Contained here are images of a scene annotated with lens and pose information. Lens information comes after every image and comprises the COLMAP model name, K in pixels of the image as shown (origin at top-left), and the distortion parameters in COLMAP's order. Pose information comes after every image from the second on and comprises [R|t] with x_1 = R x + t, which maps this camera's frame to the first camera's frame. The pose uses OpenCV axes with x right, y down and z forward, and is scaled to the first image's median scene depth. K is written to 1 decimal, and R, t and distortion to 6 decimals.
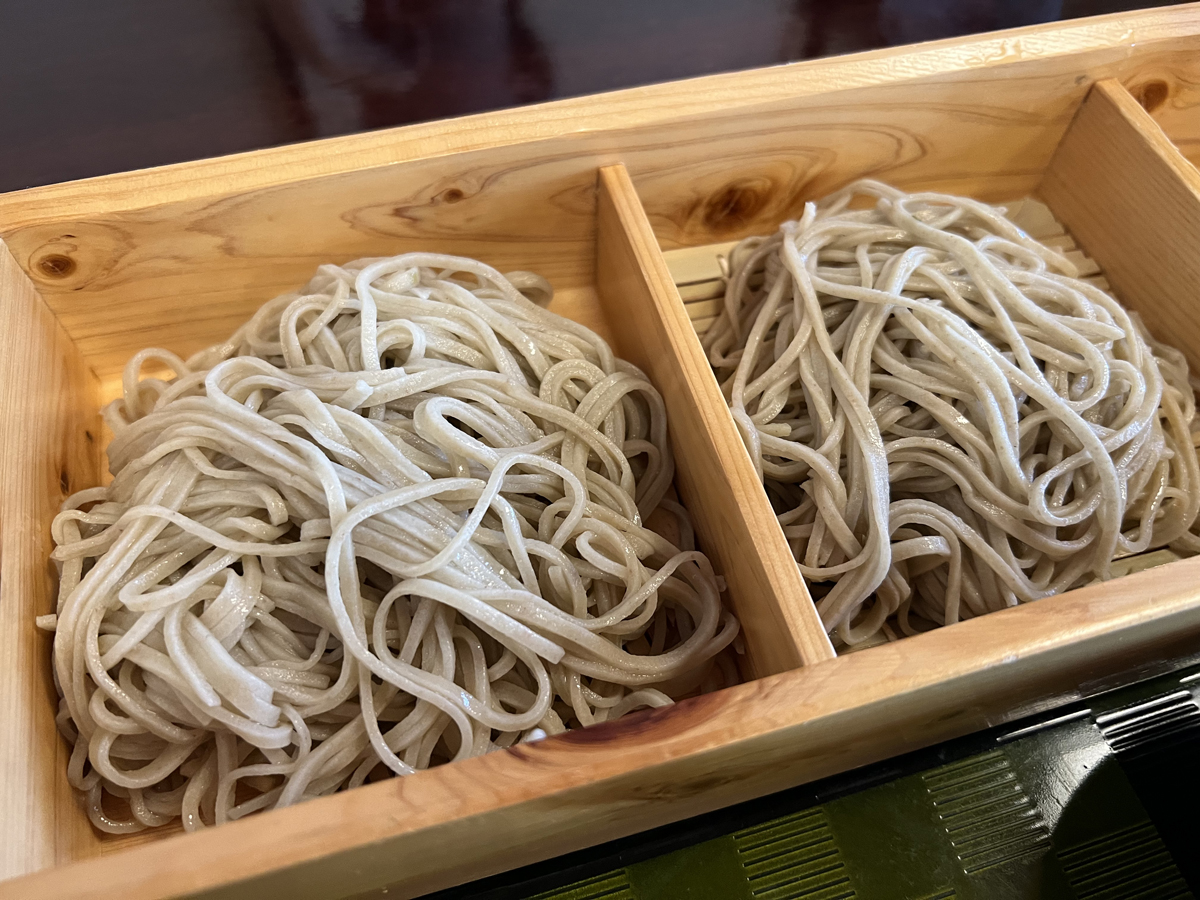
lens RADIAL K [[946.1, 0, 600.0], [0, 946.1, 450.0], [0, 0, 1]] dist [0.012623, -0.051981]
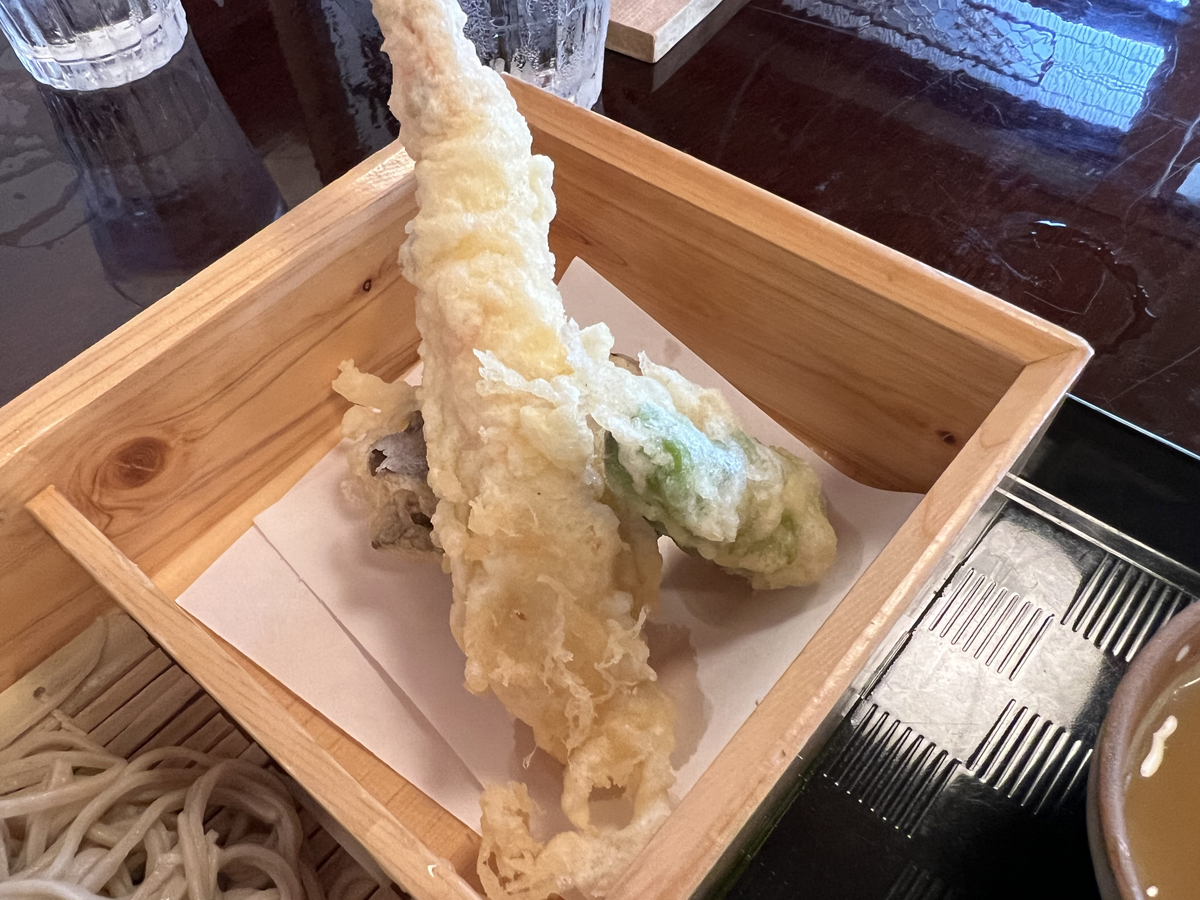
lens RADIAL K [[916.9, 0, 550.5], [0, 916.9, 529.1], [0, 0, 1]] dist [-0.007437, -0.005880]
pose [[0.839357, -0.492356, 0.230358, 0.906257], [0.493925, 0.867764, 0.054996, -0.278620], [-0.226974, 0.067619, 0.971551, 0.296549]]
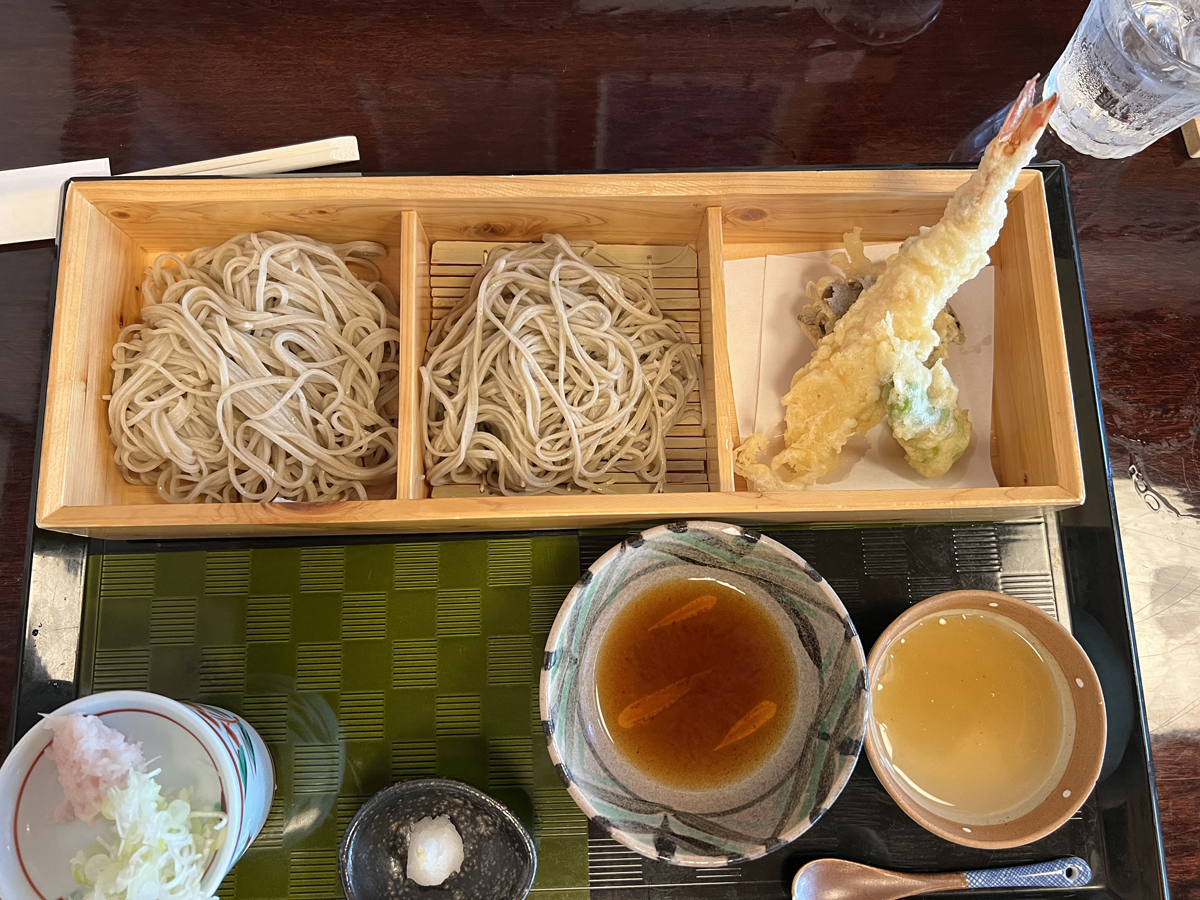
lens RADIAL K [[891.7, 0, 600.0], [0, 891.7, 450.0], [0, 0, 1]] dist [0.017050, -0.004278]
pose [[0.967428, 0.246476, -0.057725, 0.704043], [-0.208302, 0.904660, 0.371753, -0.720489], [0.143850, -0.347620, 0.926535, -0.866792]]
